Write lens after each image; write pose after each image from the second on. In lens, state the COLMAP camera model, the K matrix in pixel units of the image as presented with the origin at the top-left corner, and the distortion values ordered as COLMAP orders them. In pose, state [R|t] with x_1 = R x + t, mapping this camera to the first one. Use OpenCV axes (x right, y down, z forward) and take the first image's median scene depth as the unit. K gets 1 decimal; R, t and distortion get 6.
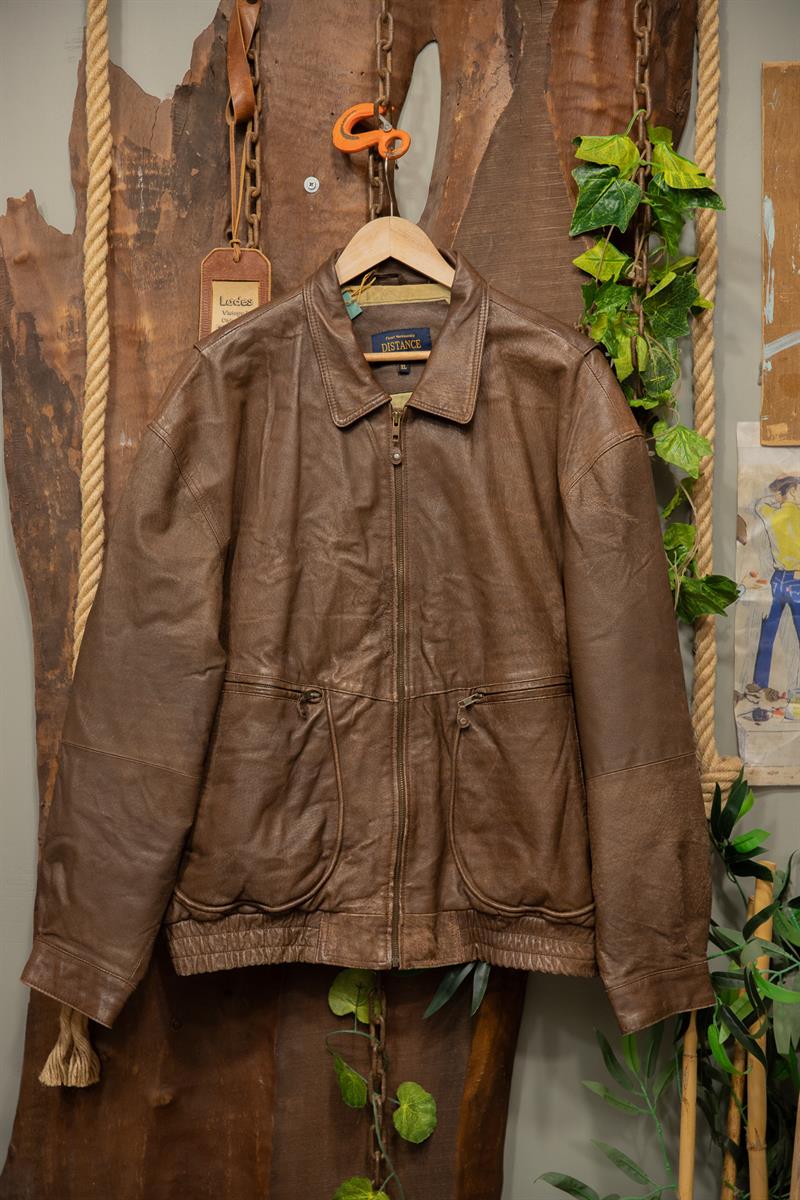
lens RADIAL K [[2086.1, 0, 398.4], [0, 2086.1, 627.8], [0, 0, 1]] dist [0.148340, 0.048903]
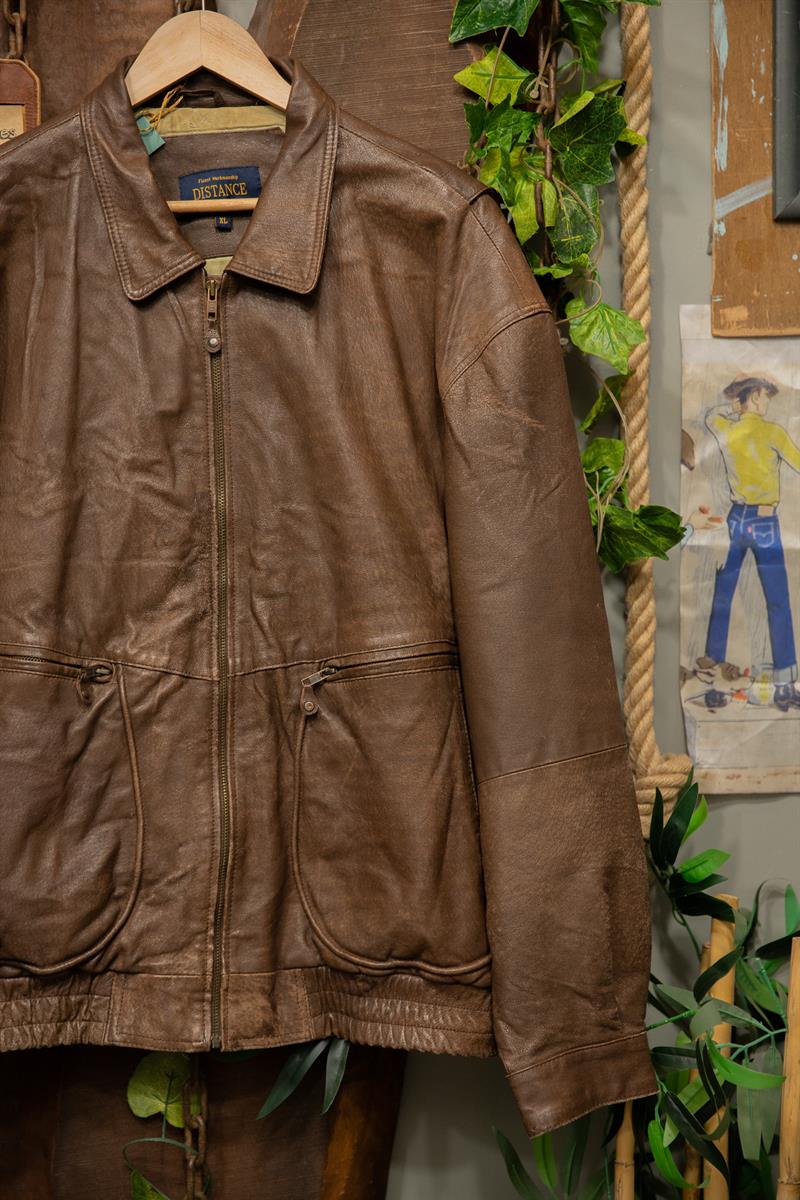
lens RADIAL K [[2329.5, 0, 400.6], [0, 2329.5, 621.7], [0, 0, 1]] dist [0.184662, 0.152270]
pose [[0.999362, -0.008706, 0.034641, 0.035039], [0.009341, 0.999791, -0.018209, 0.030510], [-0.034475, 0.018521, 0.999234, 0.187612]]
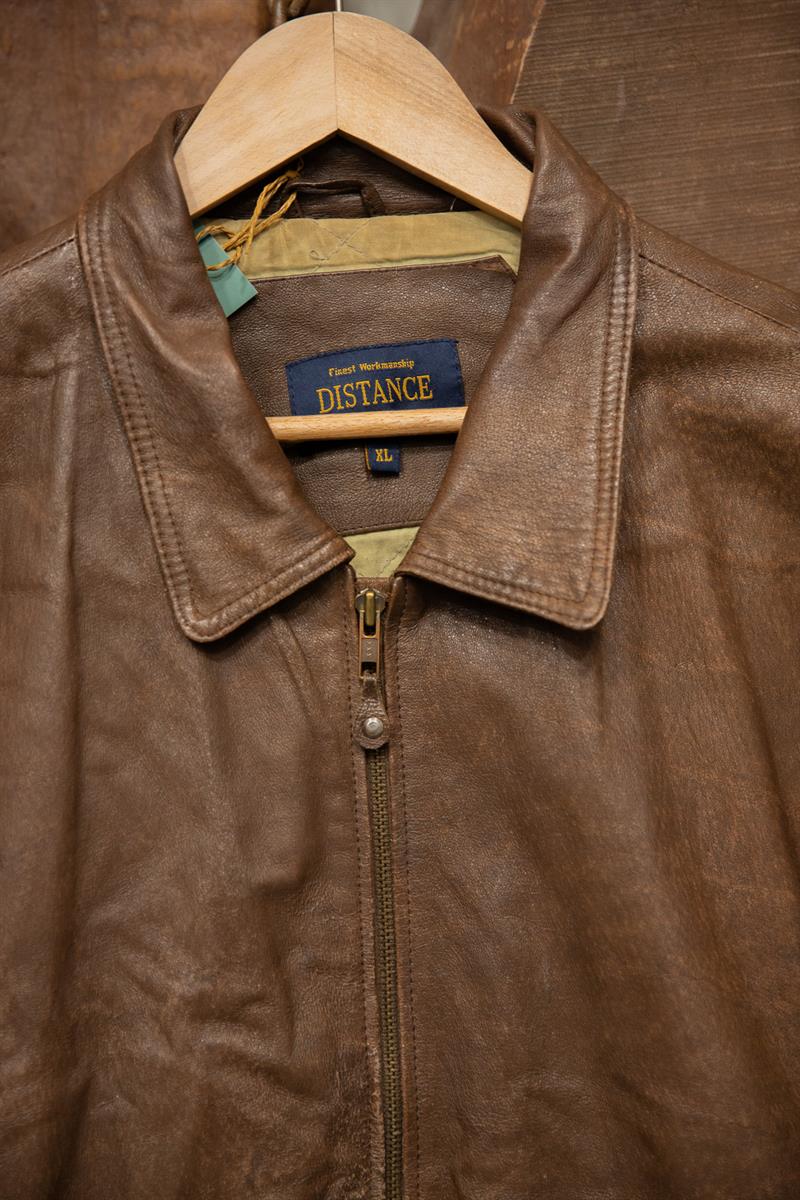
lens RADIAL K [[2321.7, 0, 416.1], [0, 2321.7, 633.1], [0, 0, 1]] dist [0.132371, 0.049615]
pose [[0.997417, -0.021937, 0.068394, -0.018956], [0.023732, 0.999392, -0.025536, -0.087049], [-0.067793, 0.027094, 0.997331, 0.630368]]
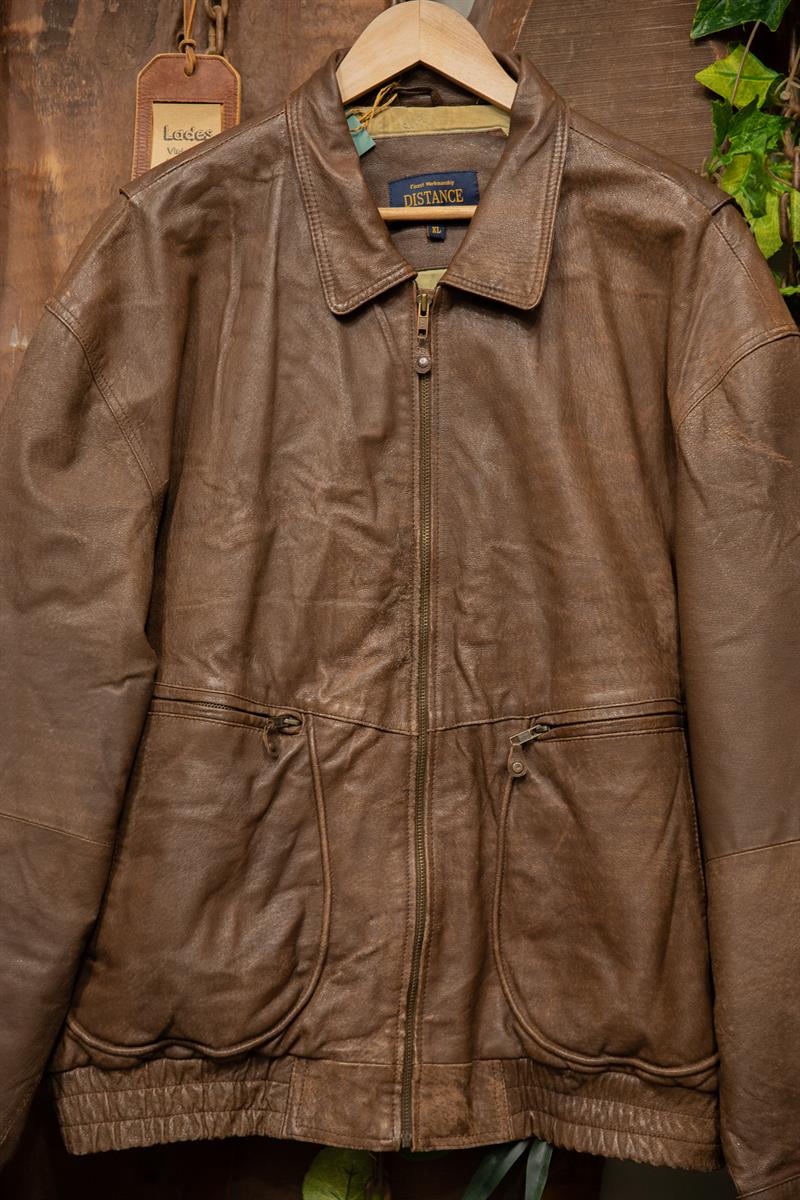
lens RADIAL K [[2196.8, 0, 396.9], [0, 2196.8, 618.9], [0, 0, 1]] dist [0.142094, 0.230488]
pose [[0.999753, 0.019577, -0.010475, -0.000293], [-0.019977, 0.999019, -0.039517, 0.026415], [0.009691, 0.039716, 0.999164, 0.310201]]
